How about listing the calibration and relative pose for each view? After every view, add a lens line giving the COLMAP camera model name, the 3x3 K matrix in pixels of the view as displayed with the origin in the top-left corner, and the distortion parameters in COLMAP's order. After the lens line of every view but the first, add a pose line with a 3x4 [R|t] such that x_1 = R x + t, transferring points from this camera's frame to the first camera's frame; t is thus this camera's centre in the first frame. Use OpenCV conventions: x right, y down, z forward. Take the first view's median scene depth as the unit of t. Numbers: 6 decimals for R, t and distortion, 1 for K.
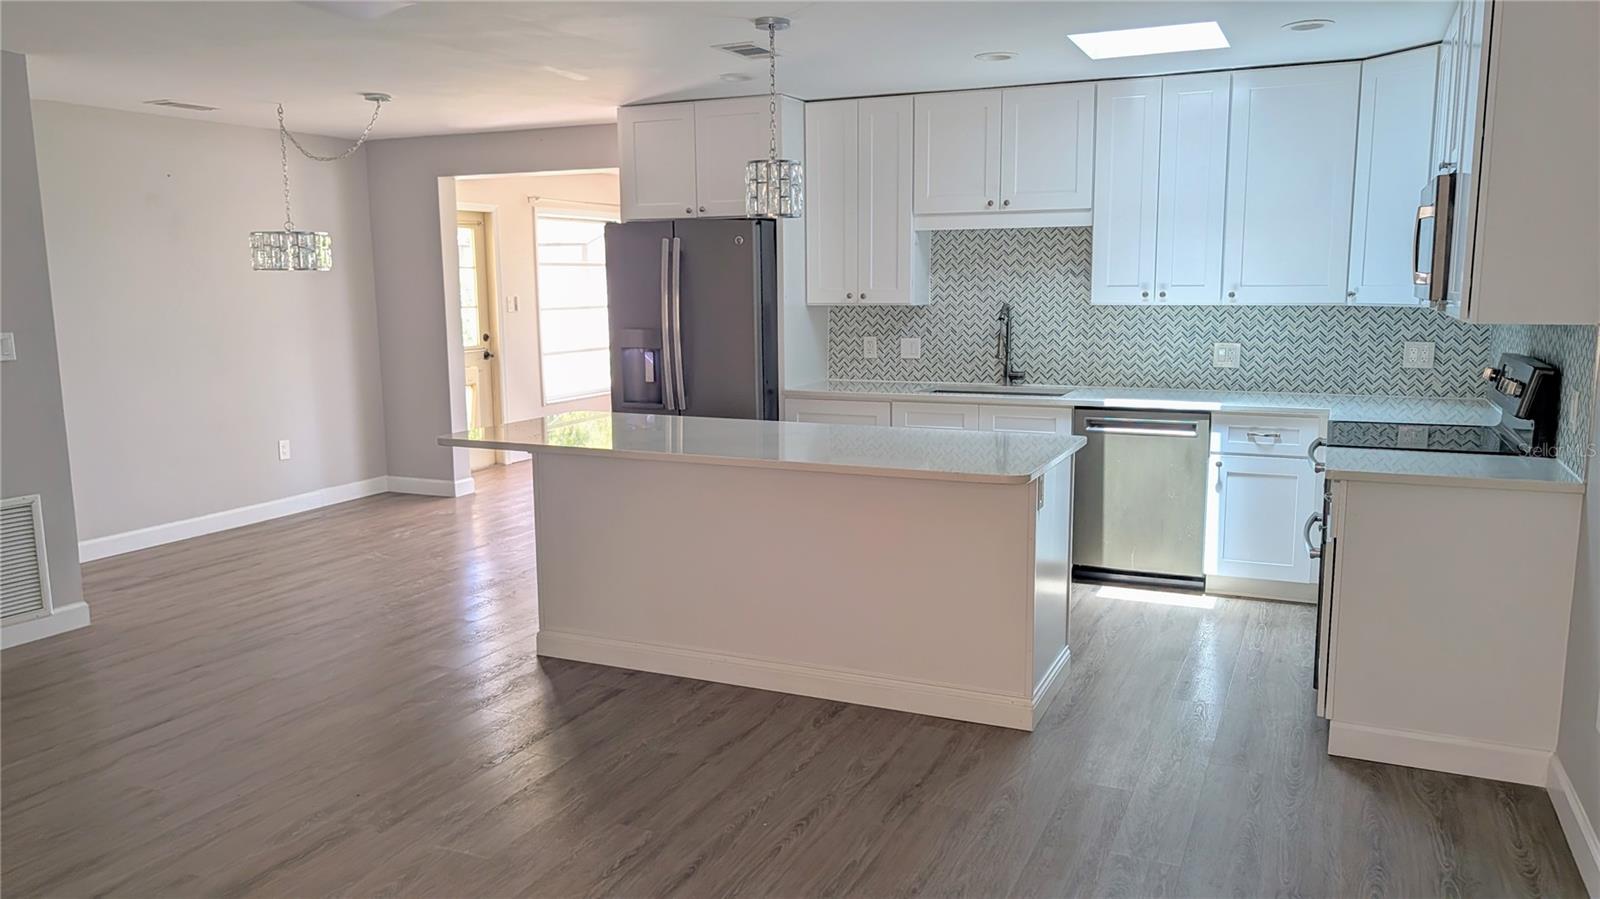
lens RADIAL K [[1129.7, 0, 794.1], [0, 1129.7, 474.1], [0, 0, 1]] dist [-0.002158, -0.001643]
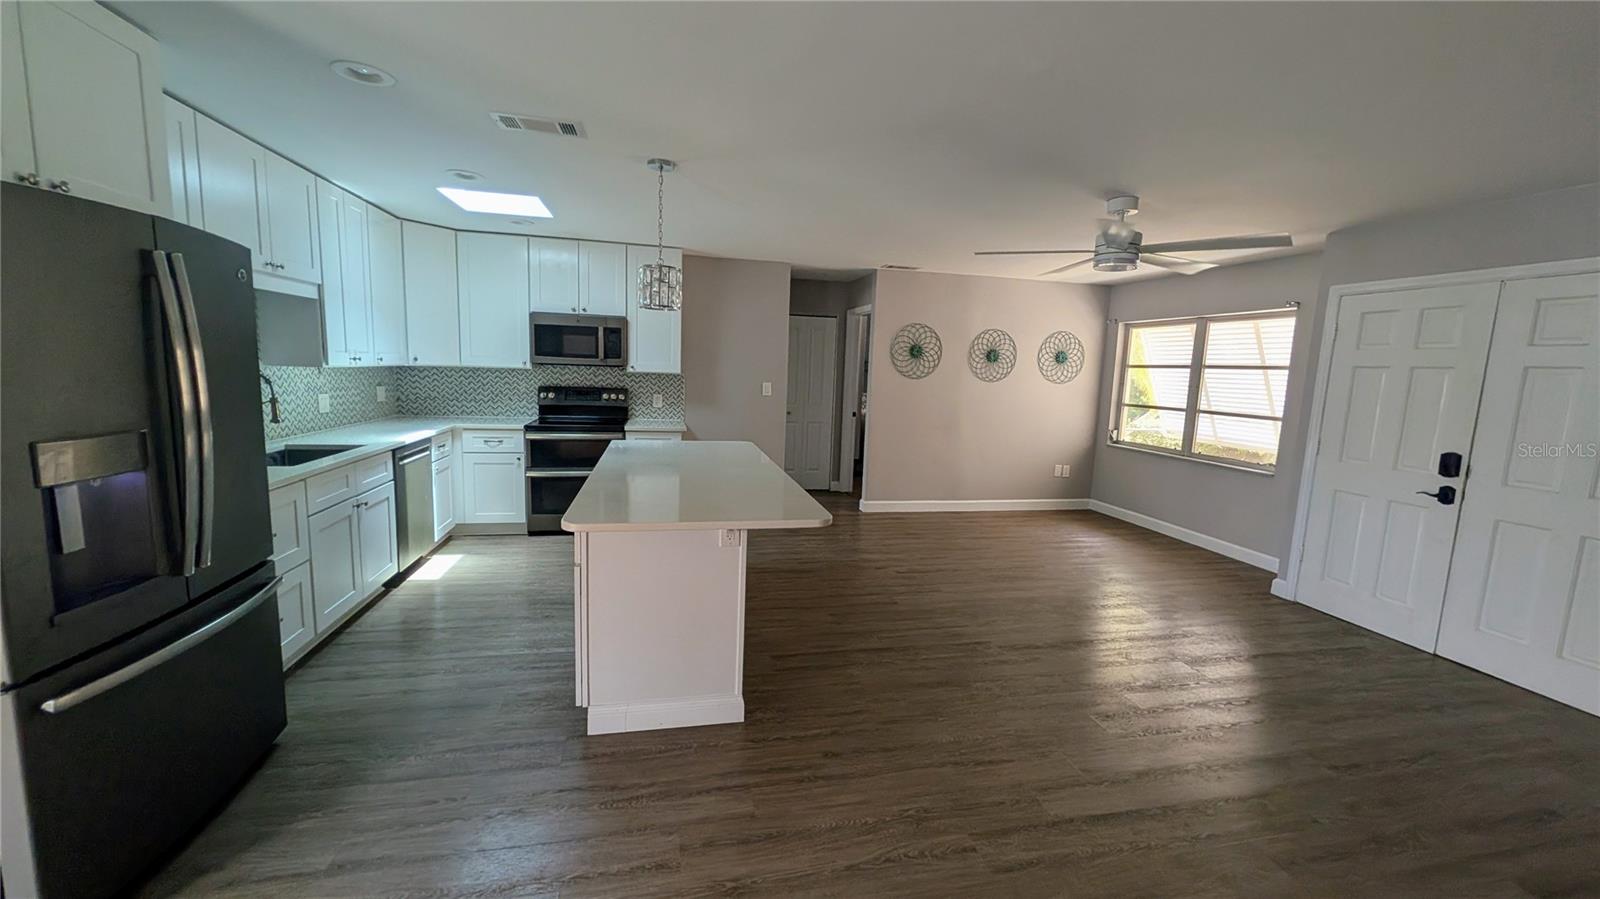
lens RADIAL K [[612.3, 0, 800.0], [0, 612.3, 449.5], [0, 0, 1]] dist [-0.000308, -0.000246]
pose [[-0.591541, -0.121466, 0.797073, -0.509219], [0.102253, 0.969303, 0.223599, -0.149724], [-0.799765, 0.213771, -0.560962, 0.923649]]
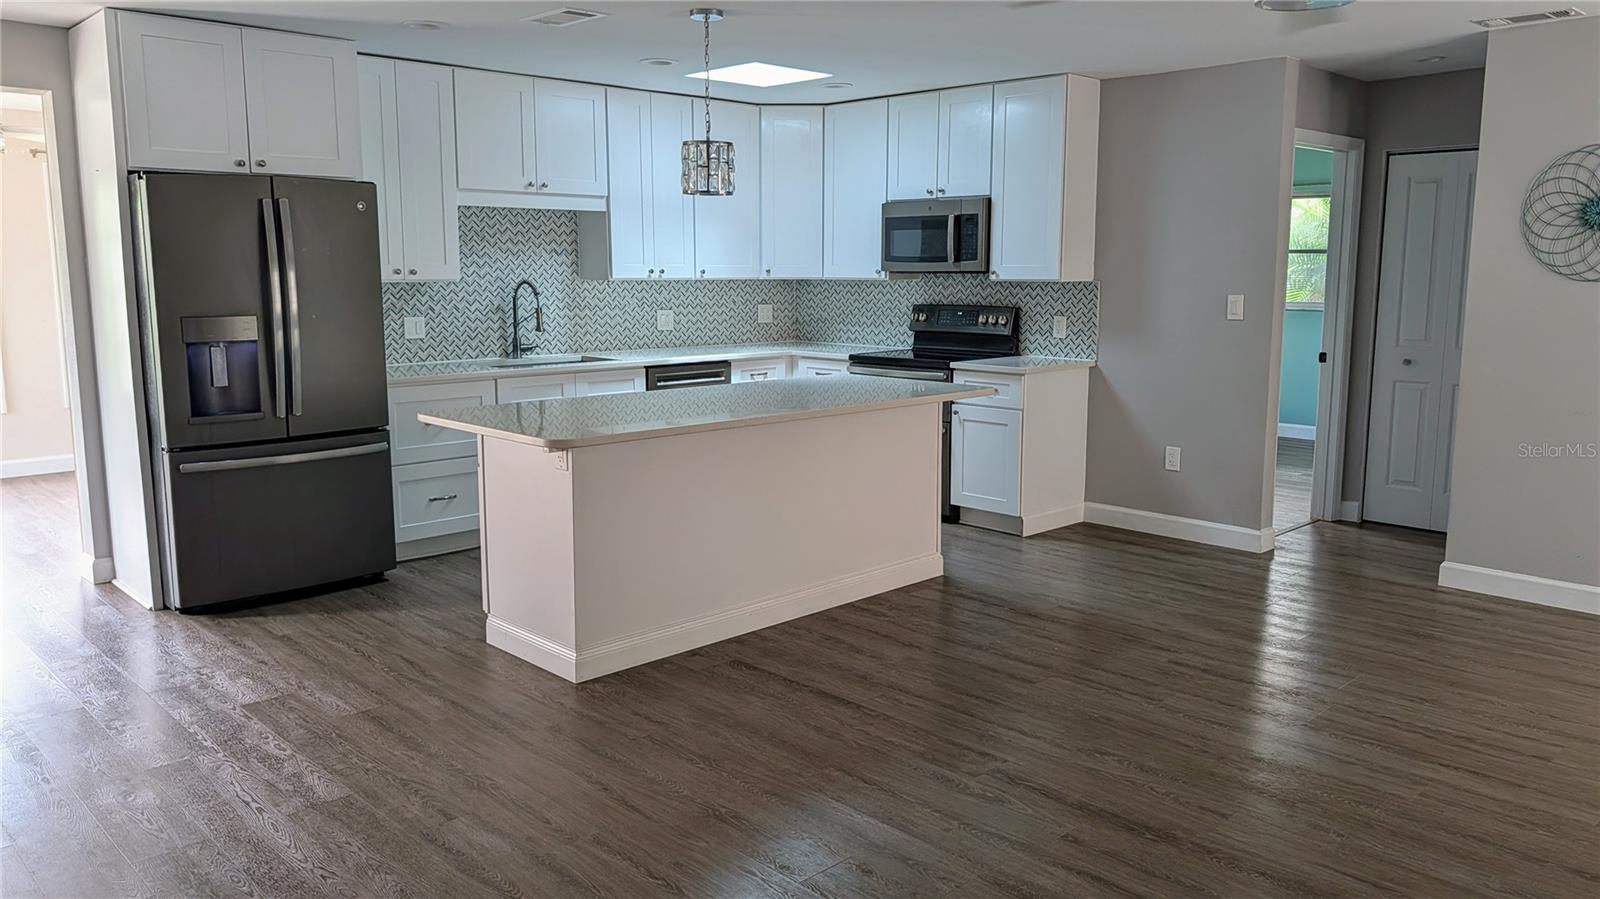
lens RADIAL K [[1129.2, 0, 800.0], [0, 1129.2, 449.5], [0, 0, 1]] dist [0.002034, -0.001765]
pose [[0.365477, -0.138394, 0.920475, -0.707893], [0.148422, 0.984898, 0.089149, -0.050631], [-0.918911, 0.104037, 0.380498, 0.378322]]
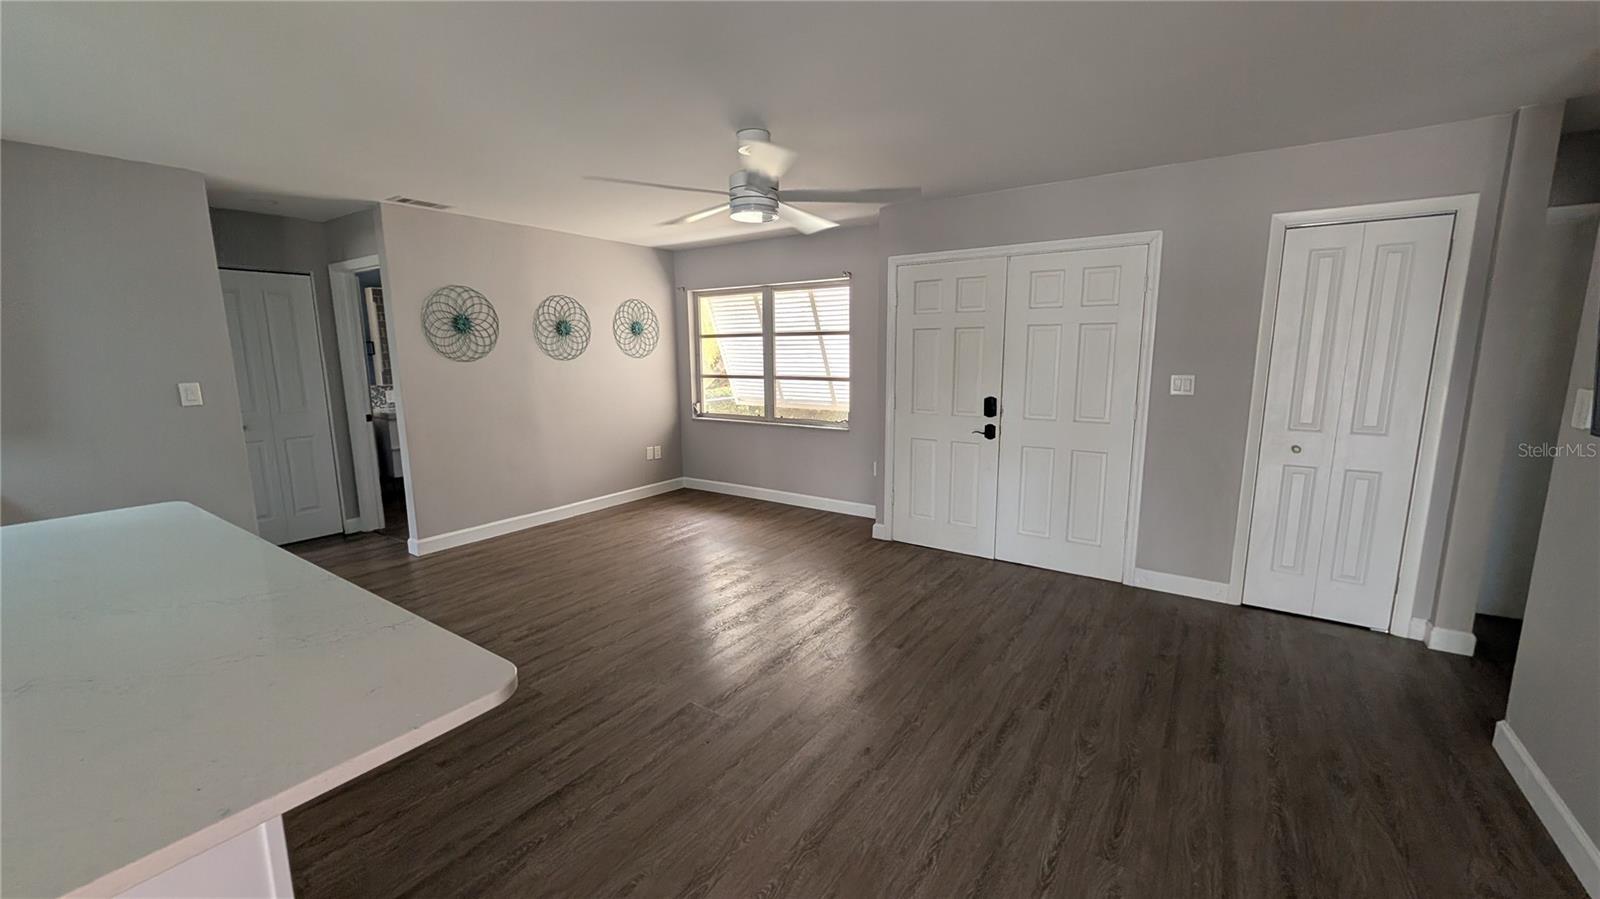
lens RADIAL K [[612.3, 0, 800.0], [0, 612.3, 449.5], [0, 0, 1]] dist [-0.000308, -0.000246]
pose [[-0.982959, -0.013968, 0.183294, -0.335394], [0.045934, 0.946813, 0.318488, -0.134369], [-0.177994, 0.321480, -0.930037, 0.832988]]
